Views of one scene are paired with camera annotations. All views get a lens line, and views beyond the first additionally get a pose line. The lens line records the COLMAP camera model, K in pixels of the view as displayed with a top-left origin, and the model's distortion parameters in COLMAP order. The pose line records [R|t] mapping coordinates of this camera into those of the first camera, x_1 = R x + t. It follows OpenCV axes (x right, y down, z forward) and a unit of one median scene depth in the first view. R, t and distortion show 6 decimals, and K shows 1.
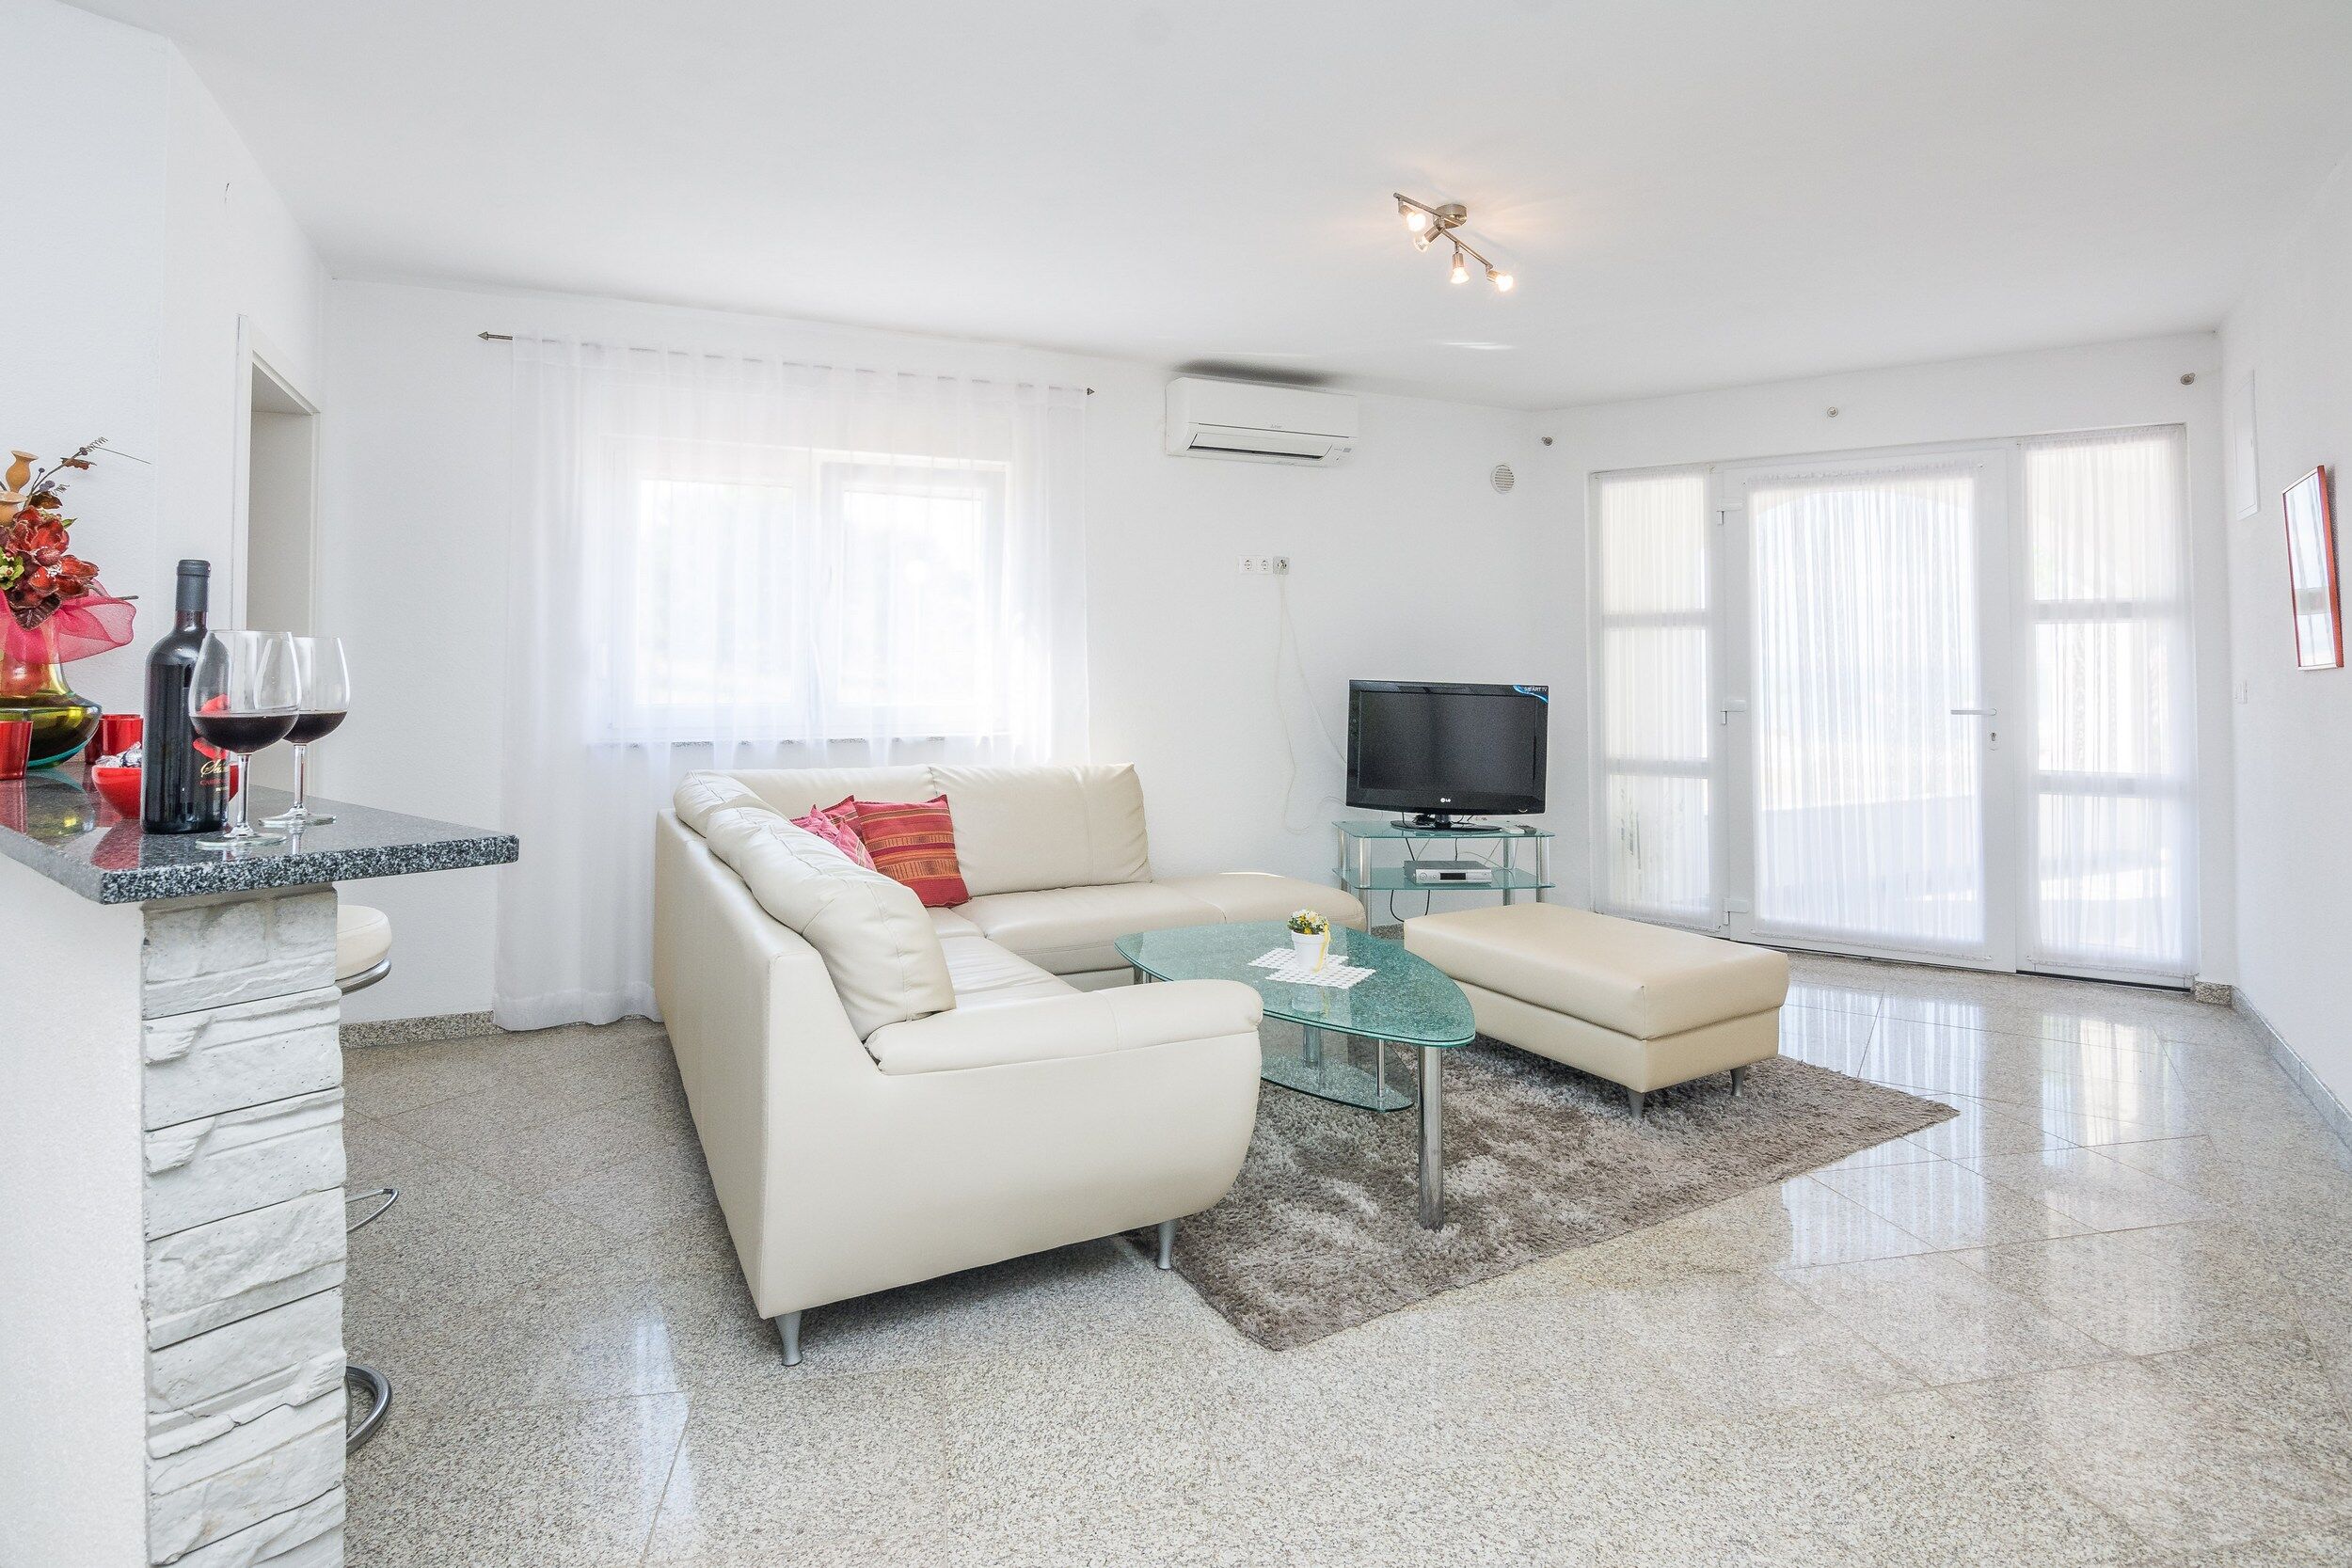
lens RADIAL K [[1155.5, 0, 1176.7], [0, 1155.5, 659.9], [0, 0, 1]] dist [-0.018054, -0.000502]
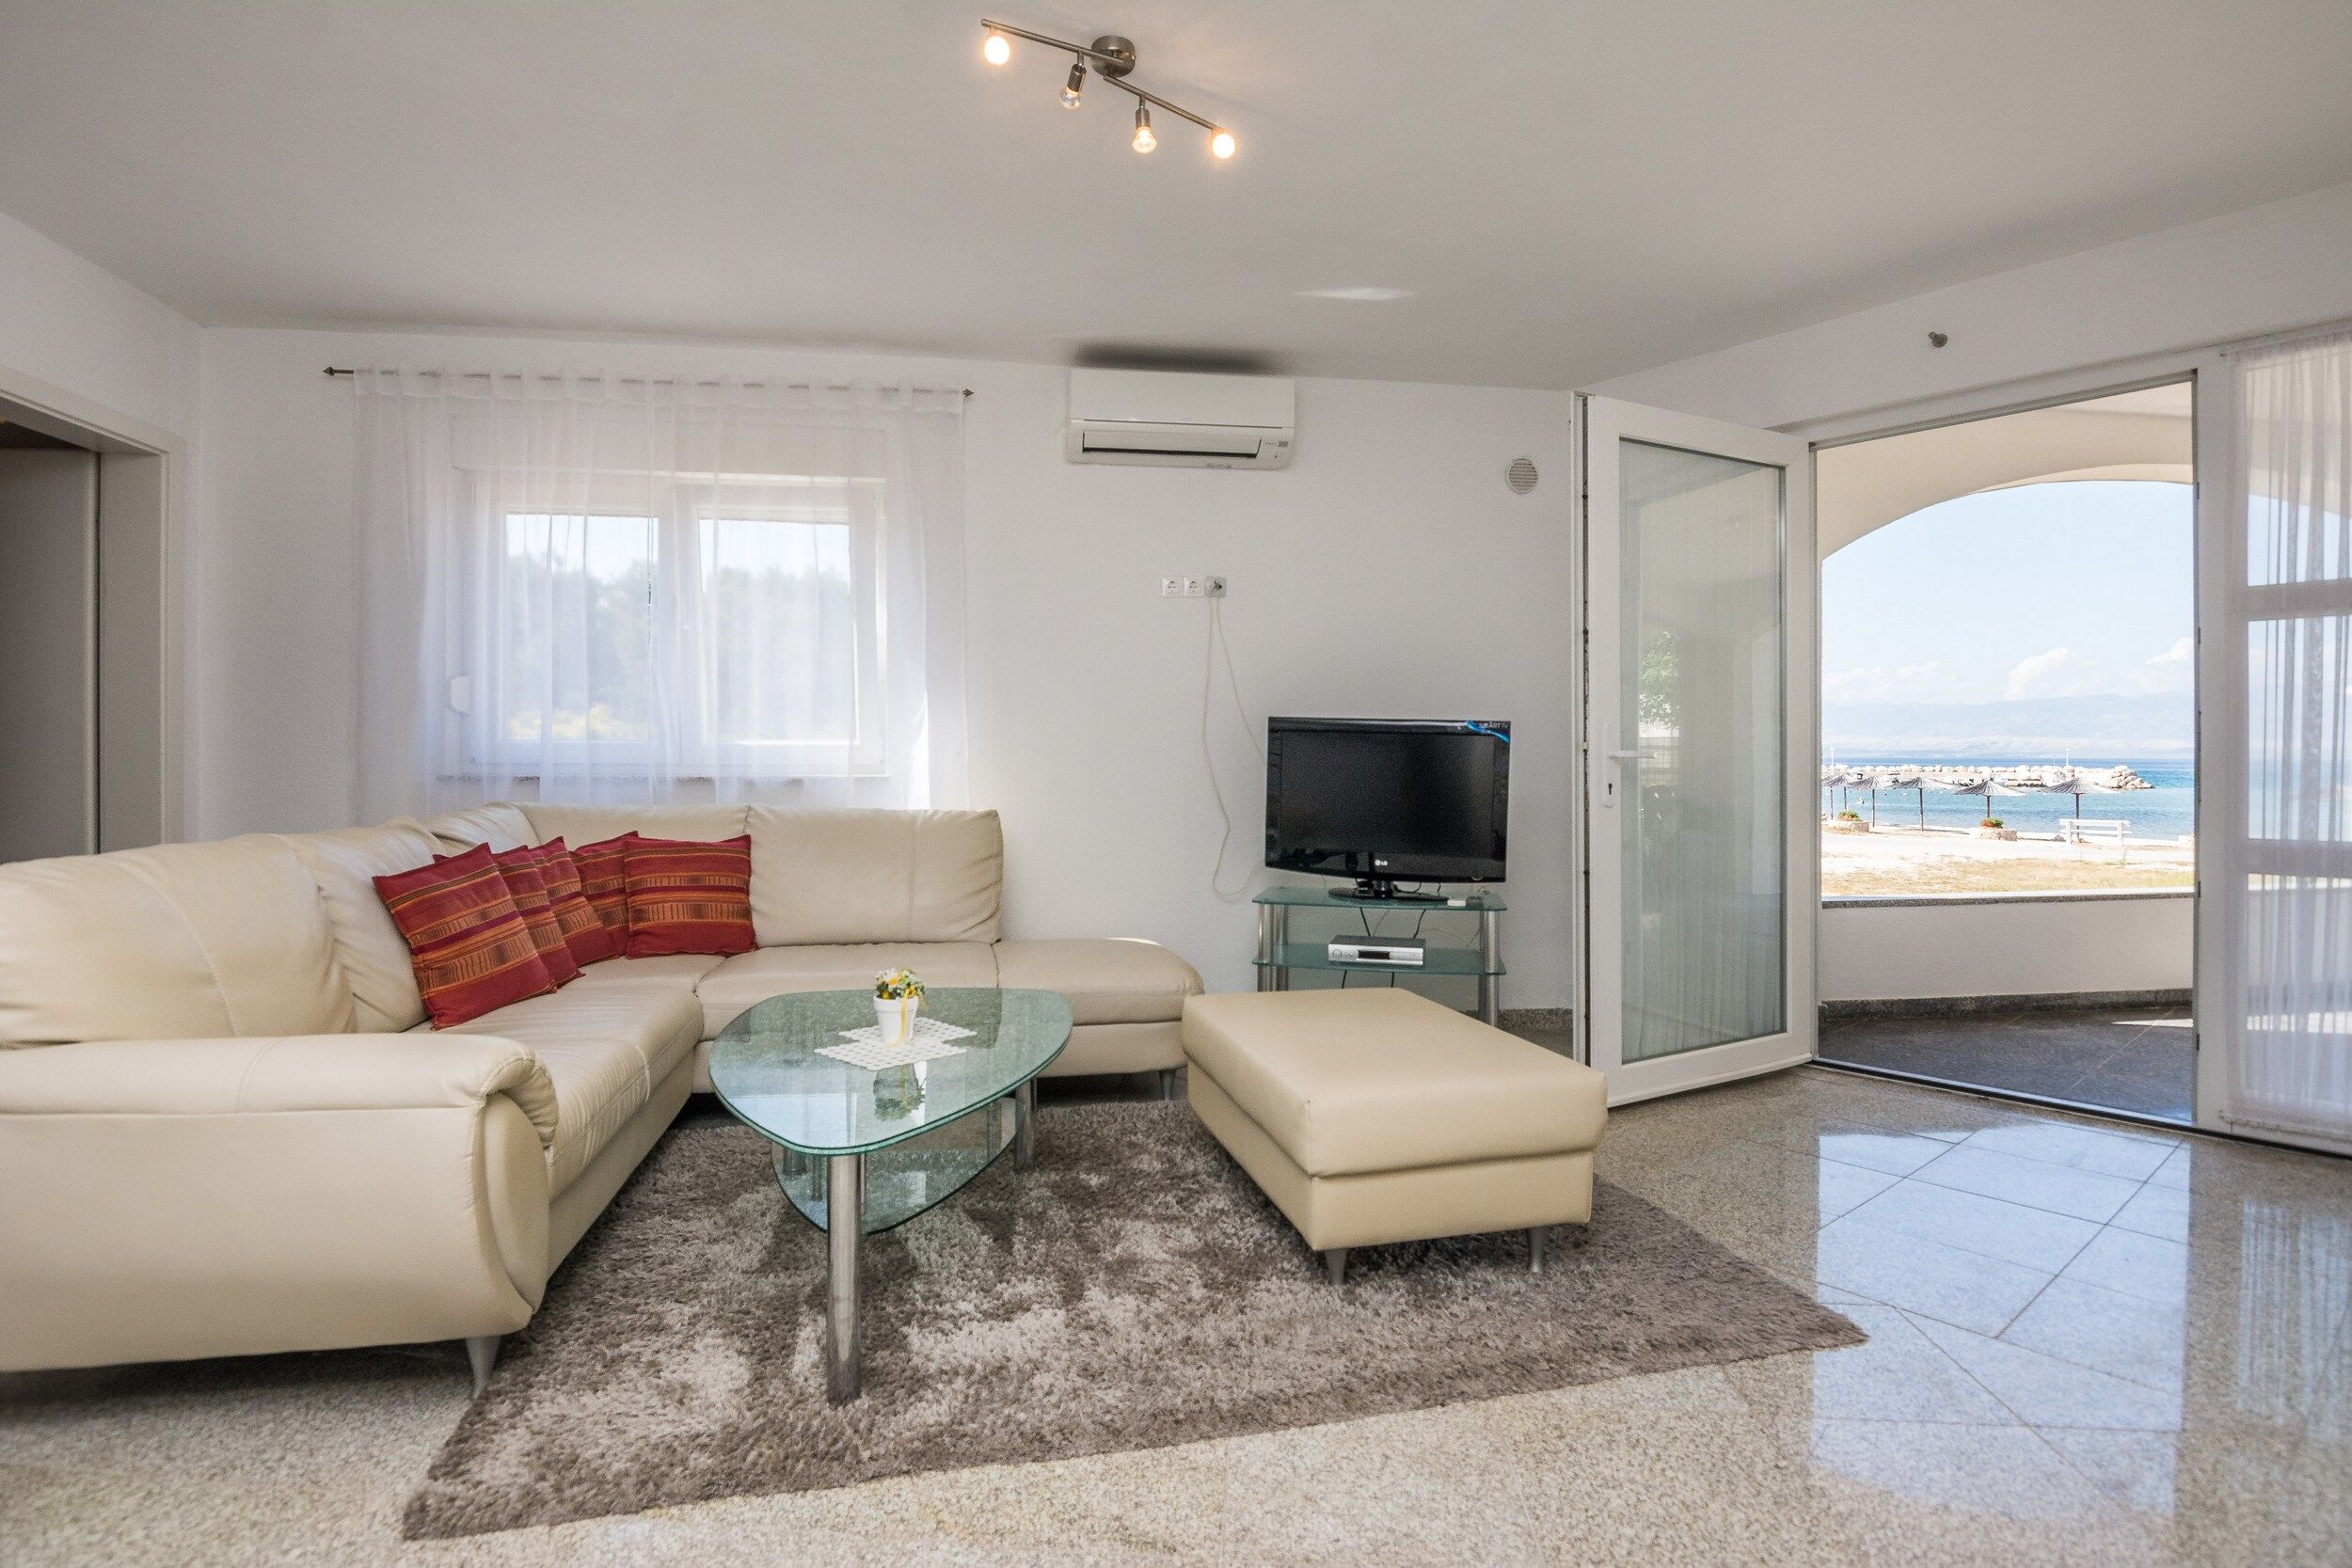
lens RADIAL K [[1143.2, 0, 1141.2], [0, 1143.2, 775.2], [0, 0, 1]] dist [-0.016124, -0.000394]
pose [[0.964015, 0.005697, -0.265786, 0.295646], [0.001232, 0.999664, 0.025898, 0.040218], [0.265844, -0.025293, 0.963684, 0.184311]]
